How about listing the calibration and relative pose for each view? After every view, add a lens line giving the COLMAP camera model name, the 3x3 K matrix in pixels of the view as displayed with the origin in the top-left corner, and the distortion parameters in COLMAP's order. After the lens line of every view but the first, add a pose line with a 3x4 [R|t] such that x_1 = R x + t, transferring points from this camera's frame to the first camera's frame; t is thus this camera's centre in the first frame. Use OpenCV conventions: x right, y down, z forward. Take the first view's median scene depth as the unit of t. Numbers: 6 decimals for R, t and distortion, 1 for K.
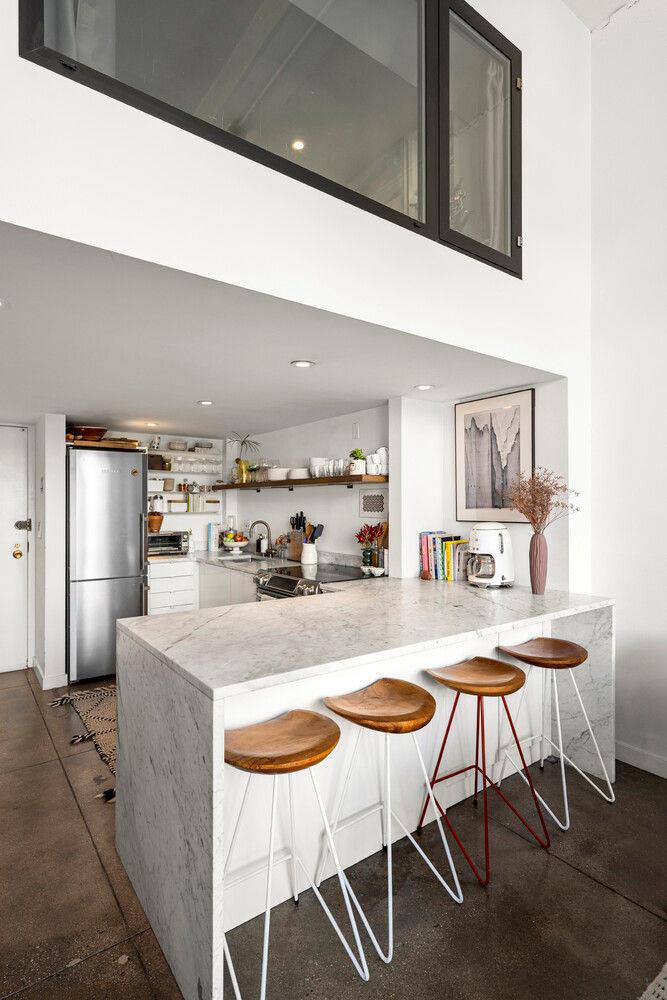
lens RADIAL K [[512.4, 0, 335.3], [0, 512.4, 505.8], [0, 0, 1]] dist [-0.000336, -0.000064]
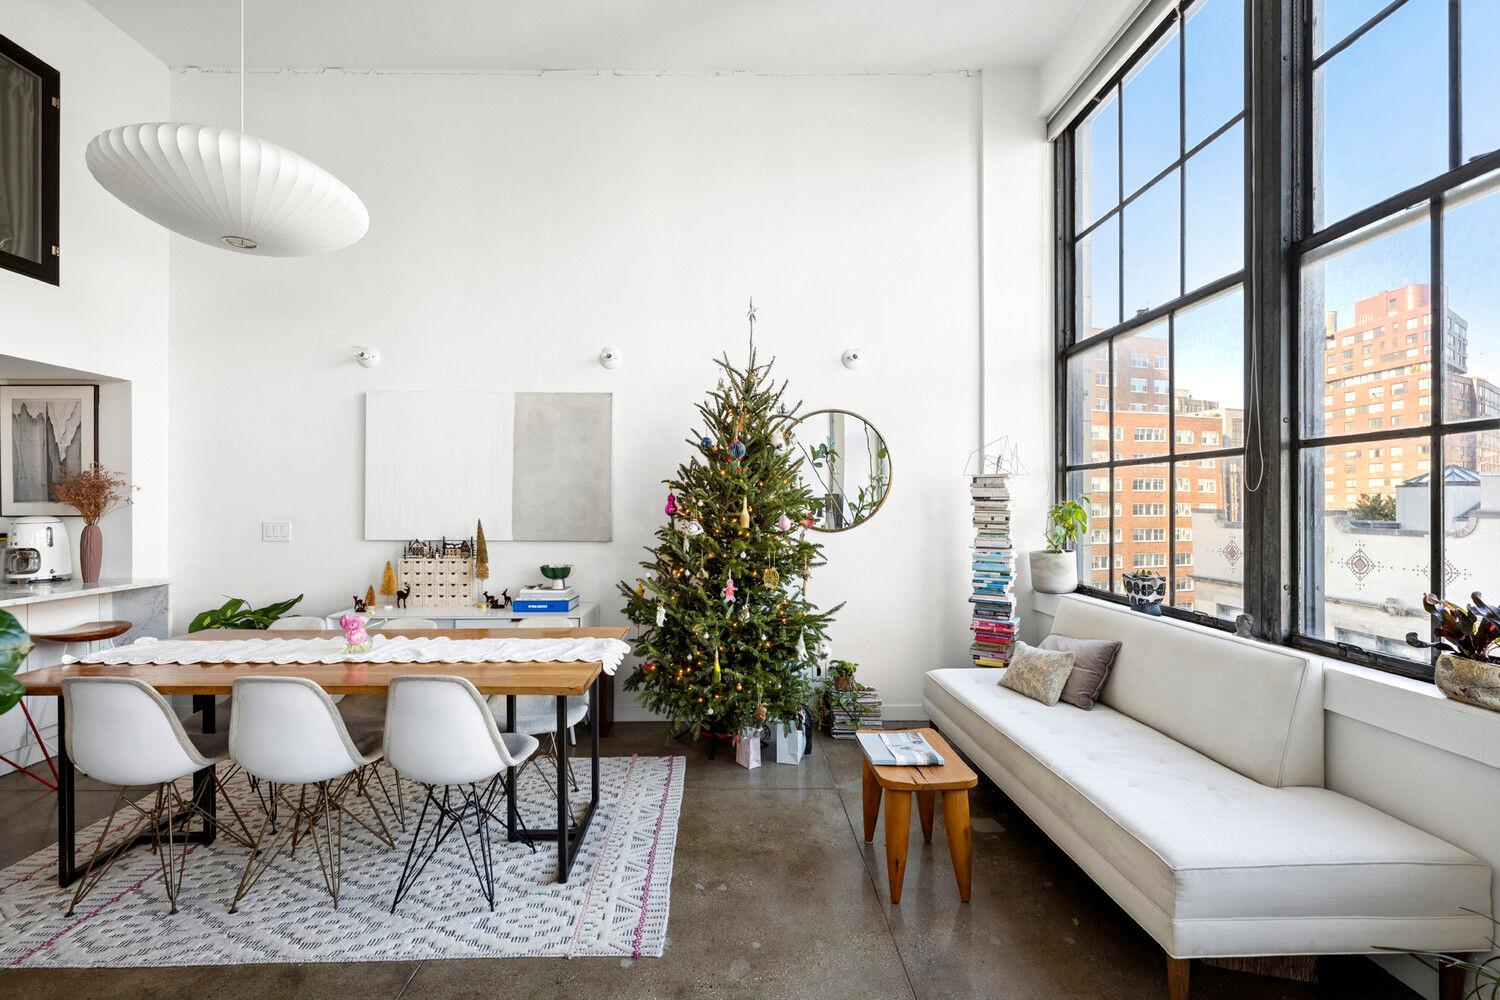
lens RADIAL K [[659.7, 0, 722.3], [0, 659.7, 506.7], [0, 0, 1]] dist [-0.002989, -0.000515]
pose [[0.594581, -0.004549, 0.804023, 0.071704], [-0.010132, 0.999862, 0.013150, -0.015725], [-0.803972, -0.015965, 0.594452, -0.800877]]
